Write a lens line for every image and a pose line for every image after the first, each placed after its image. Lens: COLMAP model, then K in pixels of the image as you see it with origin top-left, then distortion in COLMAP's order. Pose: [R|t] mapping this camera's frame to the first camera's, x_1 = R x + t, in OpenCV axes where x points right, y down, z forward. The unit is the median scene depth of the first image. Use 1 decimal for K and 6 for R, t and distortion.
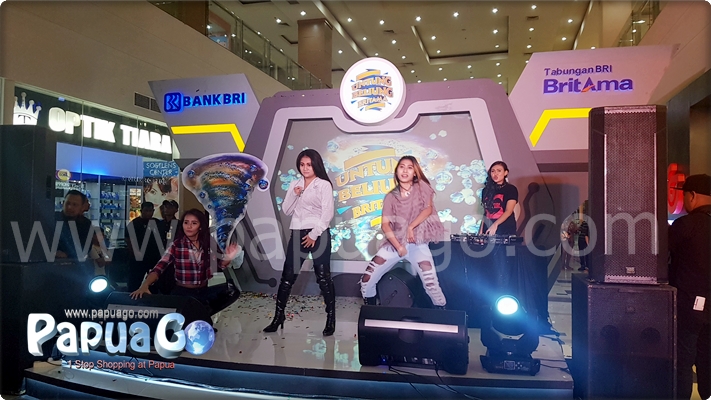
lens RADIAL K [[543.4, 0, 350.7], [0, 543.4, 202.5], [0, 0, 1]] dist [0.201818, -0.410080]
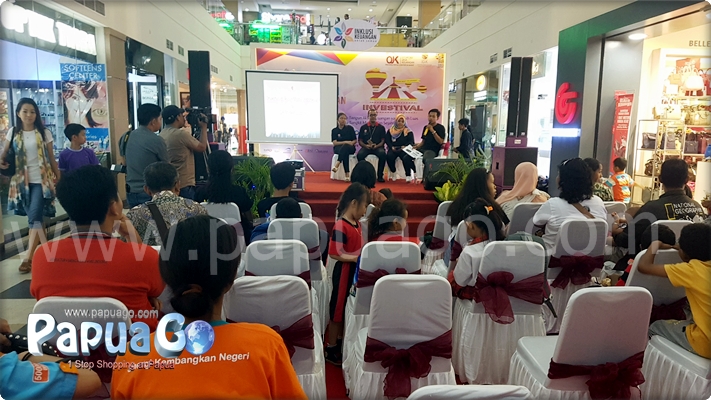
lens RADIAL K [[551.8, 0, 352.3], [0, 551.8, 207.2], [0, 0, 1]] dist [0.135913, -0.272750]
pose [[0.943753, -0.048304, 0.327103, -0.323033], [-0.011128, 0.984071, 0.177426, -0.014252], [-0.330463, -0.171086, 0.928183, -0.055385]]
